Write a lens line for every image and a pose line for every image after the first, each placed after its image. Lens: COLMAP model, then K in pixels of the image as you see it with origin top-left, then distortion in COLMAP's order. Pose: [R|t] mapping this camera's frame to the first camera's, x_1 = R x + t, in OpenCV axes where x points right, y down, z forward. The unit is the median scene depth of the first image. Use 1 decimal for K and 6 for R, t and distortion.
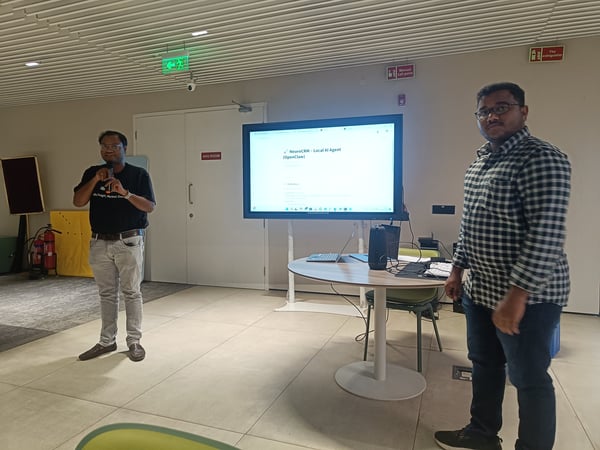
lens RADIAL K [[416.2, 0, 301.6], [0, 416.2, 214.8], [0, 0, 1]] dist [0.012890, -0.007323]
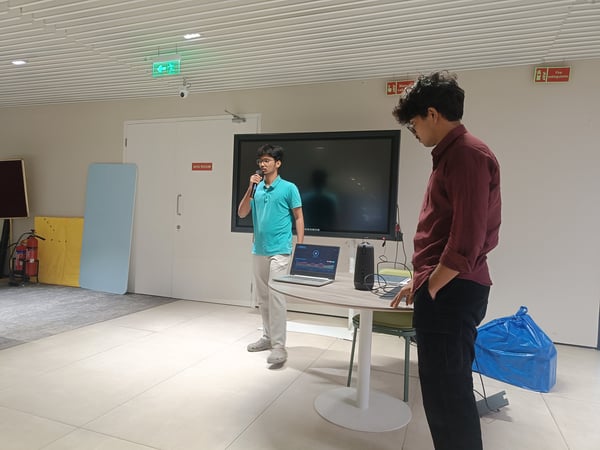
lens RADIAL K [[417.5, 0, 298.6], [0, 417.5, 230.7], [0, 0, 1]] dist [0.010108, -0.003877]
pose [[0.999051, 0.043518, 0.001832, 0.013196], [-0.043503, 0.999026, -0.007446, 0.005770], [-0.002155, 0.007359, 0.999971, 0.031578]]
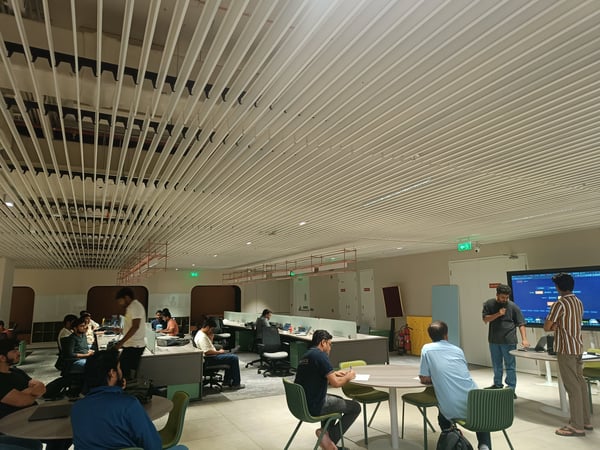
lens RADIAL K [[418.5, 0, 296.4], [0, 418.5, 222.2], [0, 0, 1]] dist [0.012199, -0.006585]
pose [[0.722035, -0.125784, -0.680326, 0.407212], [-0.017759, 0.979641, -0.199972, -0.046702], [0.691629, 0.156469, 0.705101, -0.812377]]
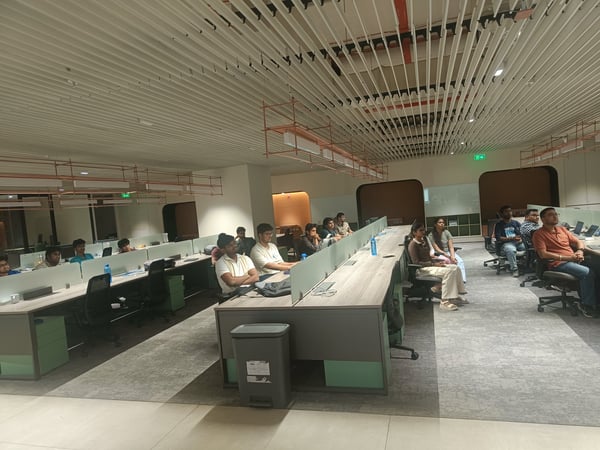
lens RADIAL K [[418.5, 0, 303.4], [0, 418.5, 229.7], [0, 0, 1]] dist [0.012199, -0.006585]
pose [[0.073769, 0.059271, -0.995512, -0.123157], [0.045679, 0.996984, 0.062744, -0.072276], [0.996229, -0.050102, 0.070839, -0.172342]]
